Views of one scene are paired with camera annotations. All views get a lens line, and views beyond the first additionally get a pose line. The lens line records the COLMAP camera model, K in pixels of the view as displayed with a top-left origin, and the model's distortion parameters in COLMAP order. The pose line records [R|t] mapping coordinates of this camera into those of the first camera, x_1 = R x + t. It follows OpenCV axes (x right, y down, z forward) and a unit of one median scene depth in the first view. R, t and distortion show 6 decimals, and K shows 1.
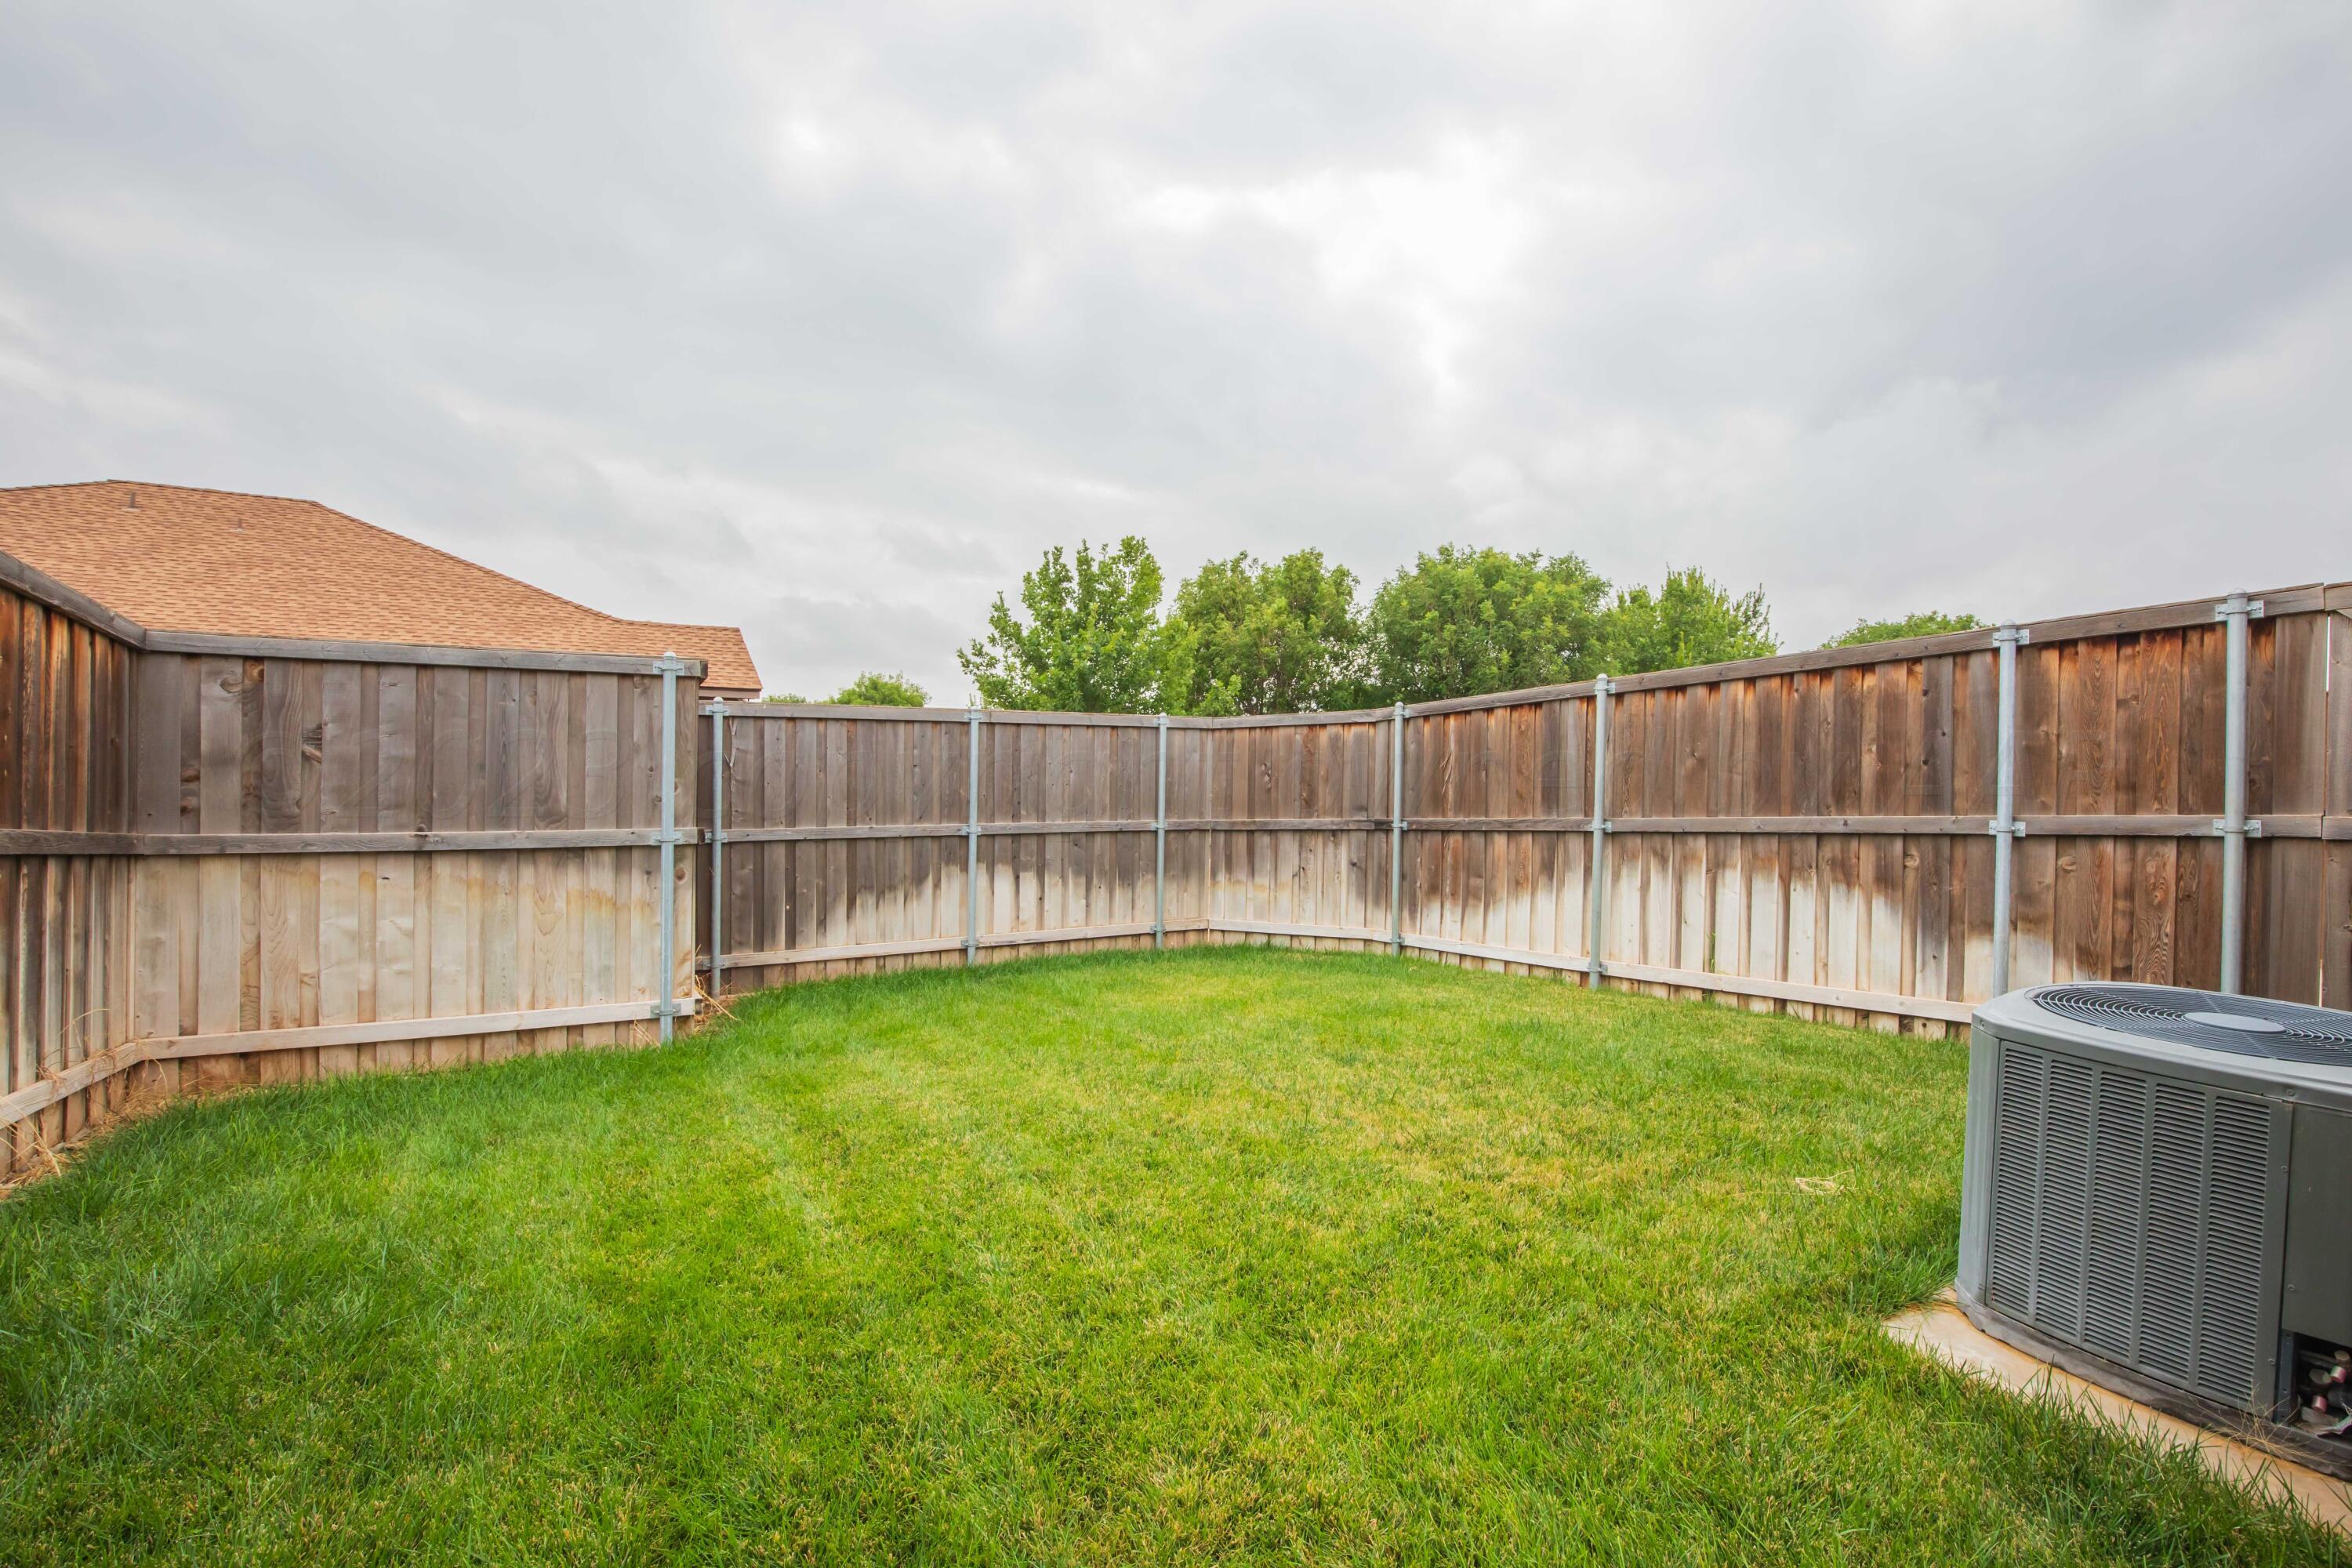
lens RADIAL K [[1093.8, 0, 1178.7], [0, 1093.8, 771.6], [0, 0, 1]] dist [-0.018859, 0.000591]
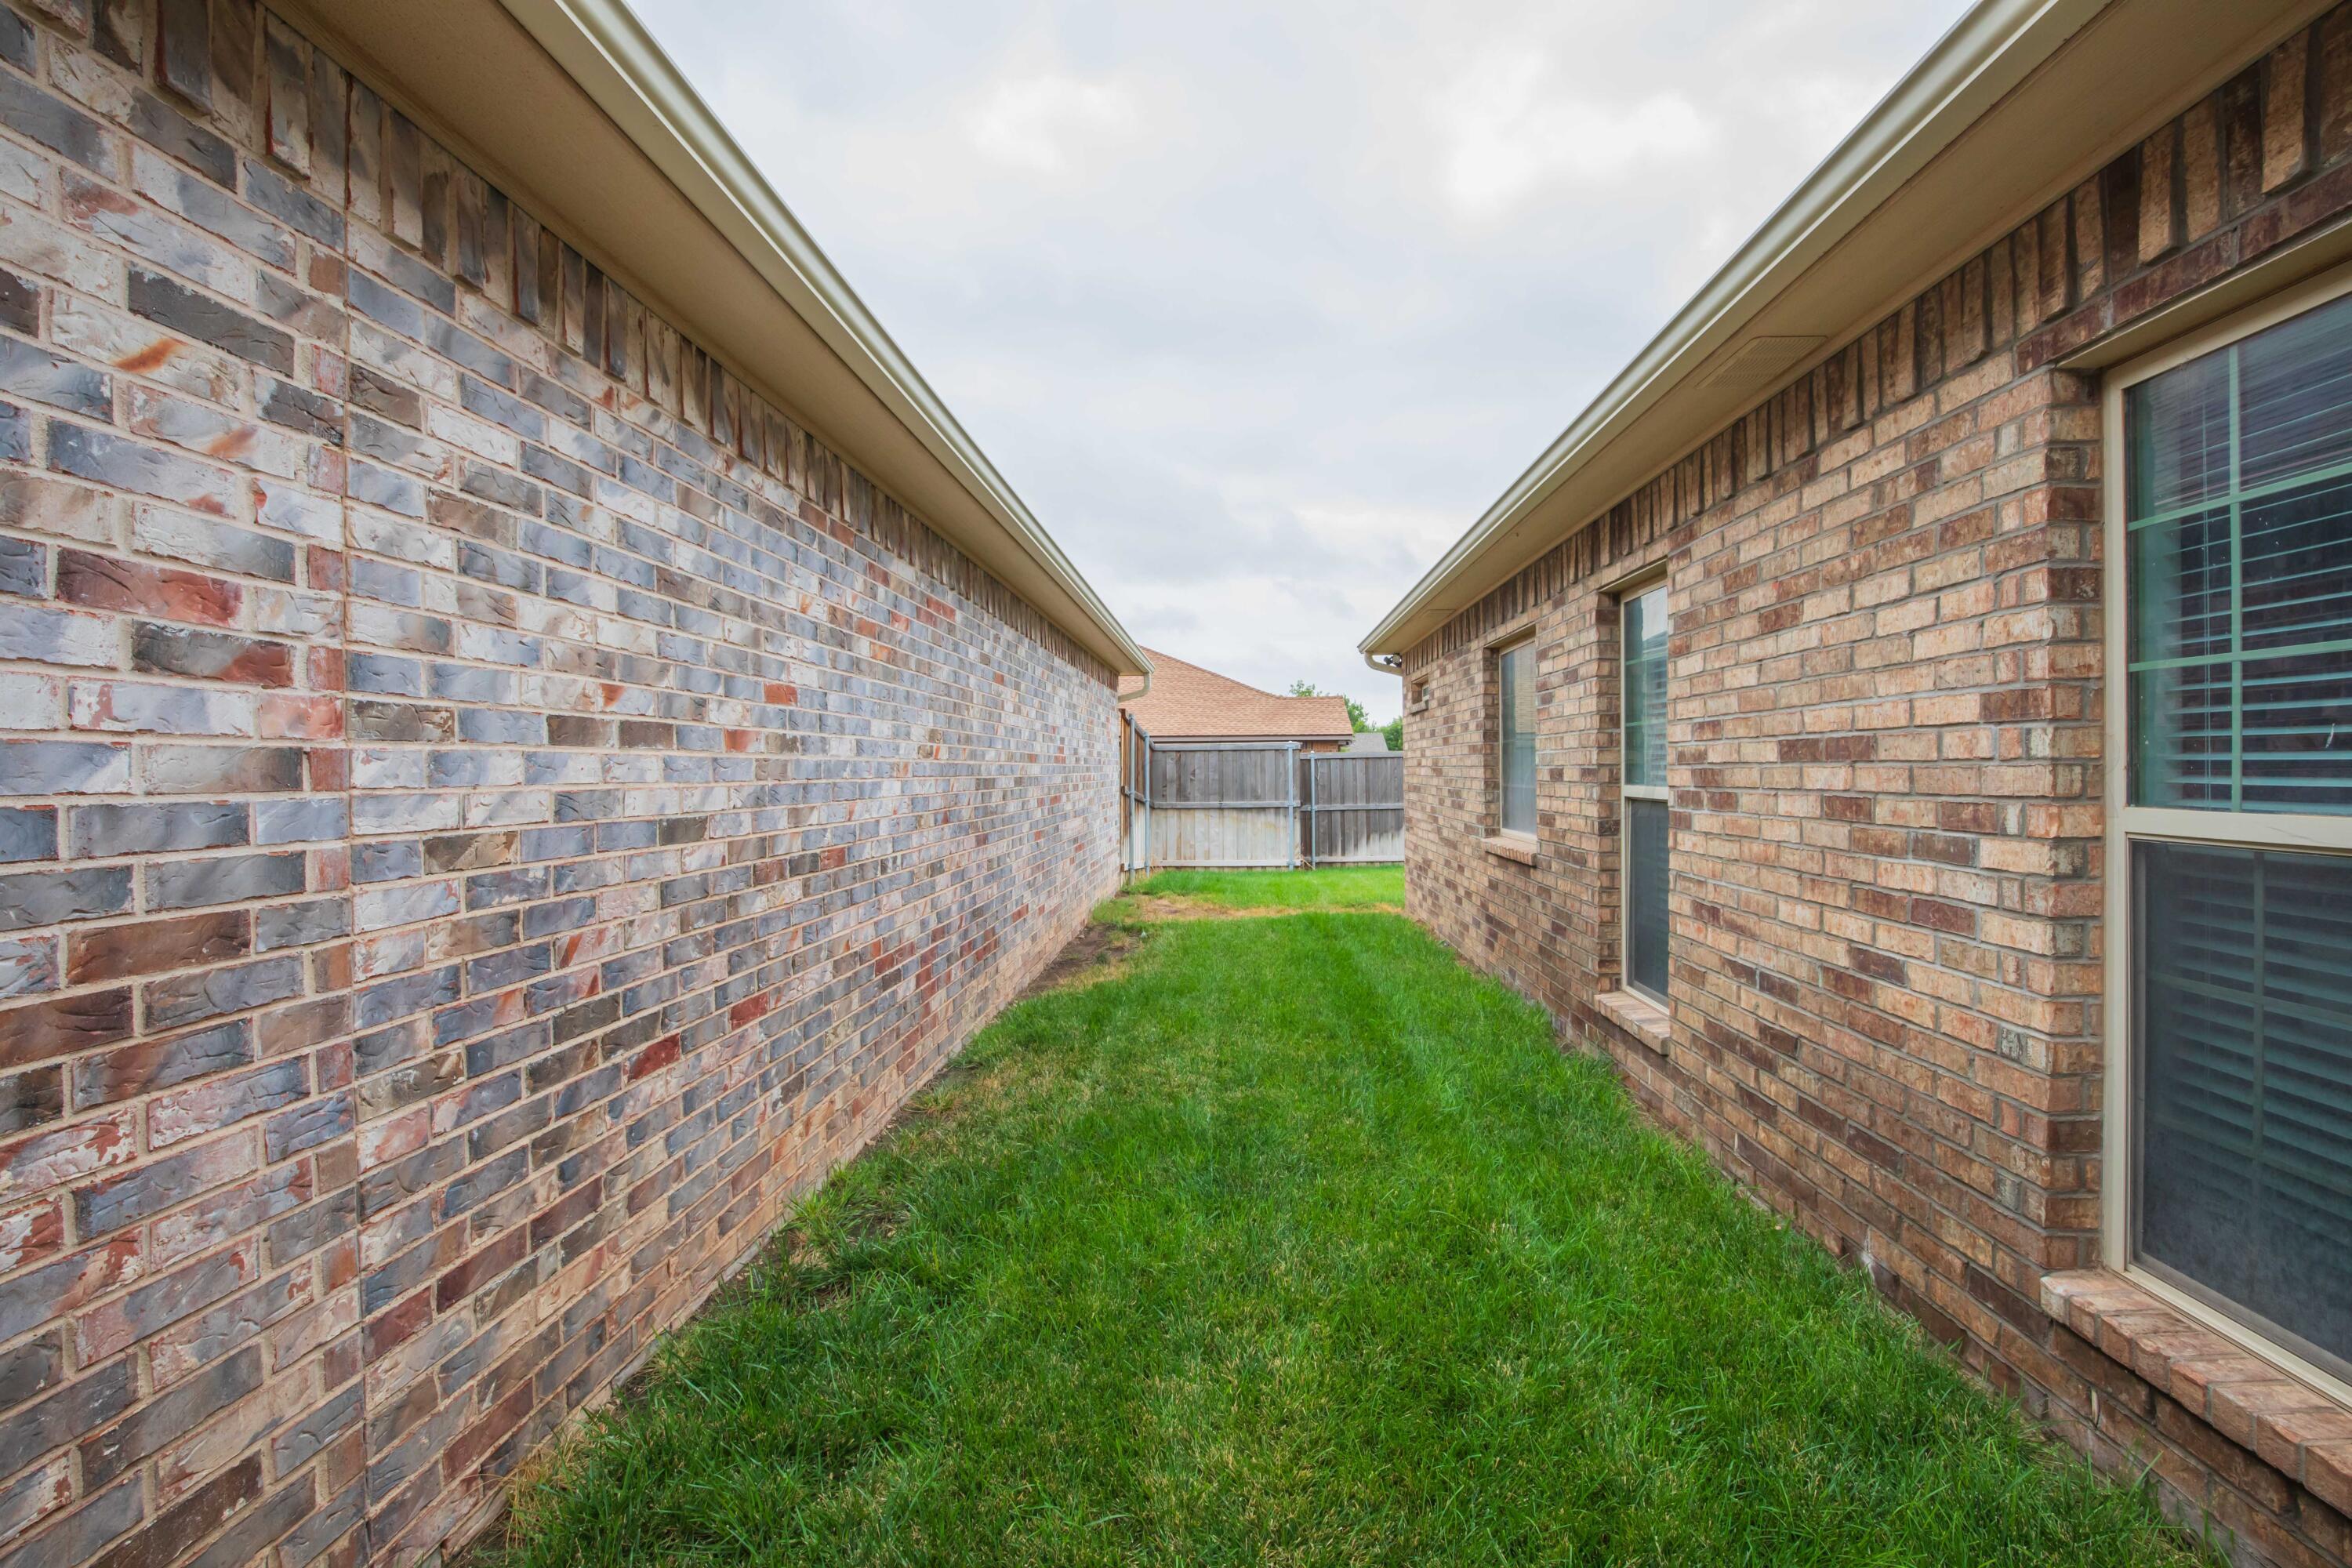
lens RADIAL K [[1079.0, 0, 1187.4], [0, 1079.0, 773.1], [0, 0, 1]] dist [0.002903, 0.000319]
pose [[0.842974, -0.024623, -0.537390, 0.863105], [0.020200, 0.999696, -0.014119, 0.011972], [0.537575, 0.001047, 0.843215, -1.607265]]
